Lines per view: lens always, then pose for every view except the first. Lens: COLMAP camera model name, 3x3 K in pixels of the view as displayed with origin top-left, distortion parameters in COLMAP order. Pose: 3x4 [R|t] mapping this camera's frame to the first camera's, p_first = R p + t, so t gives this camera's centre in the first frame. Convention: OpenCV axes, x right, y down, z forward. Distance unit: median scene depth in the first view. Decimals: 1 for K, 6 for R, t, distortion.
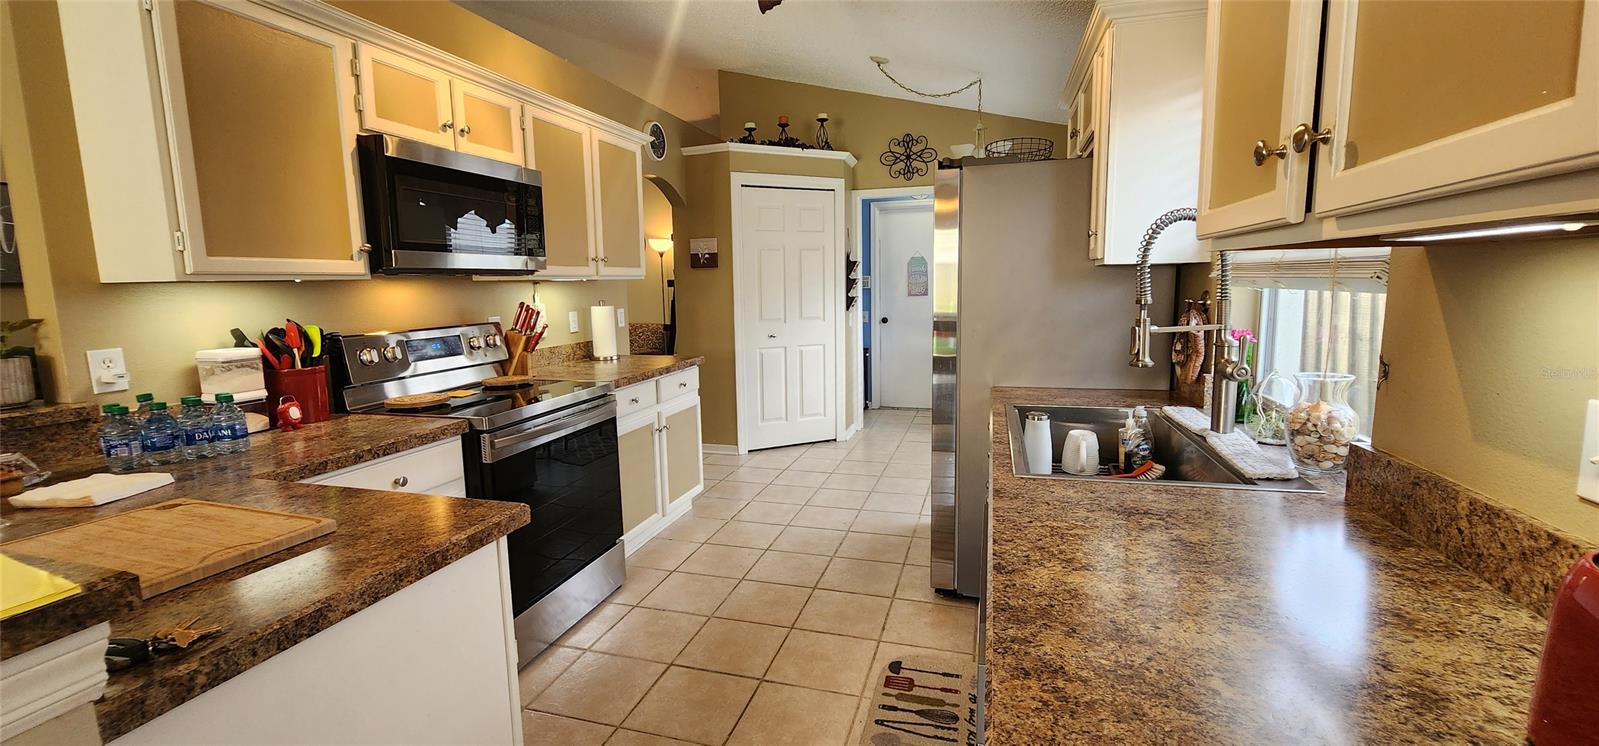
lens RADIAL K [[653.3, 0, 793.6], [0, 653.3, 367.1], [0, 0, 1]] dist [-0.002218, -0.000364]
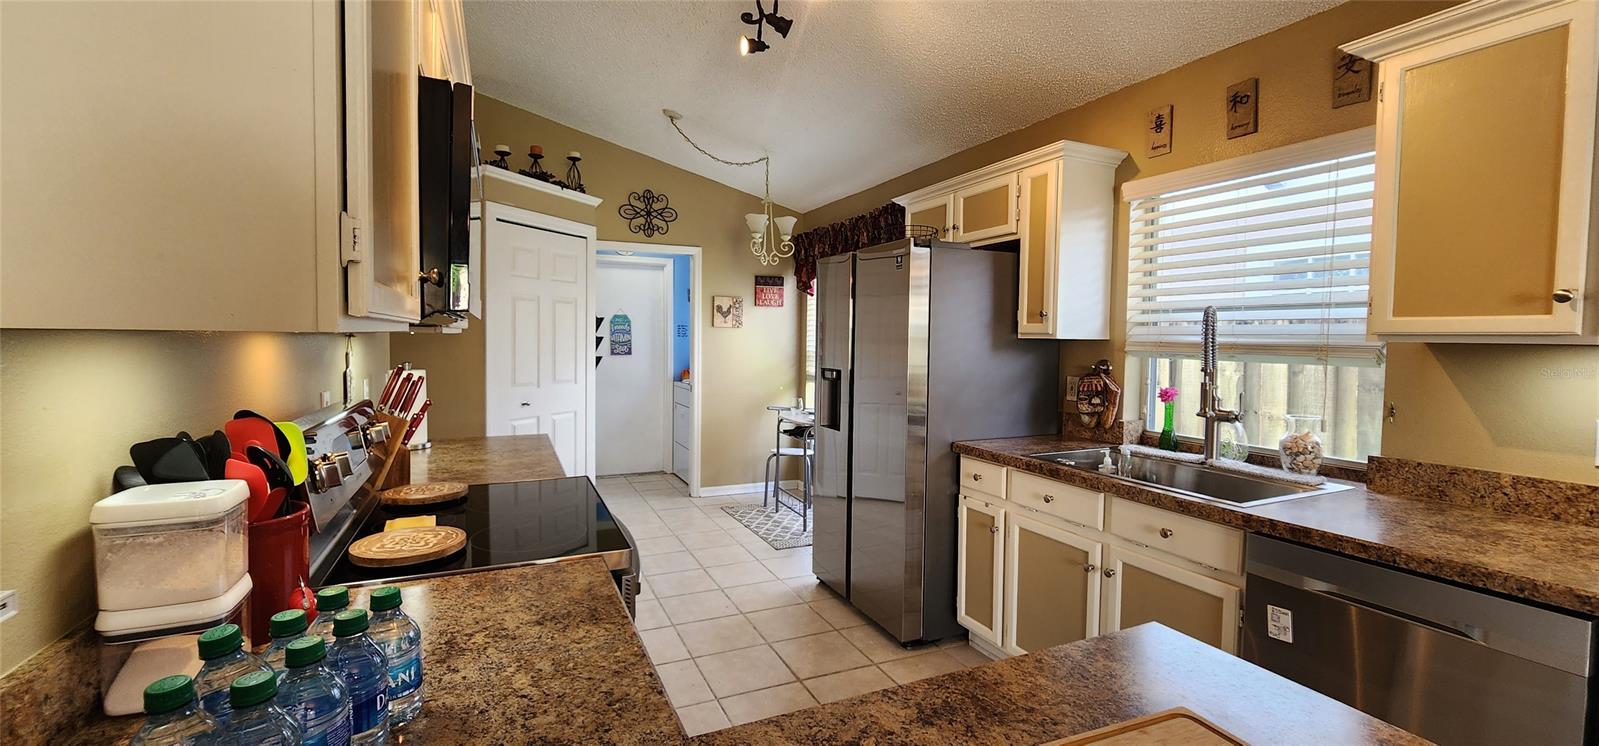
lens RADIAL K [[653.3, 0, 793.6], [0, 653.3, 367.1], [0, 0, 1]] dist [-0.002218, -0.000364]
pose [[0.750906, -0.001854, 0.660407, -0.336513], [0.058593, 0.996239, -0.063826, -0.022310], [-0.657805, 0.086623, 0.748191, 0.170251]]
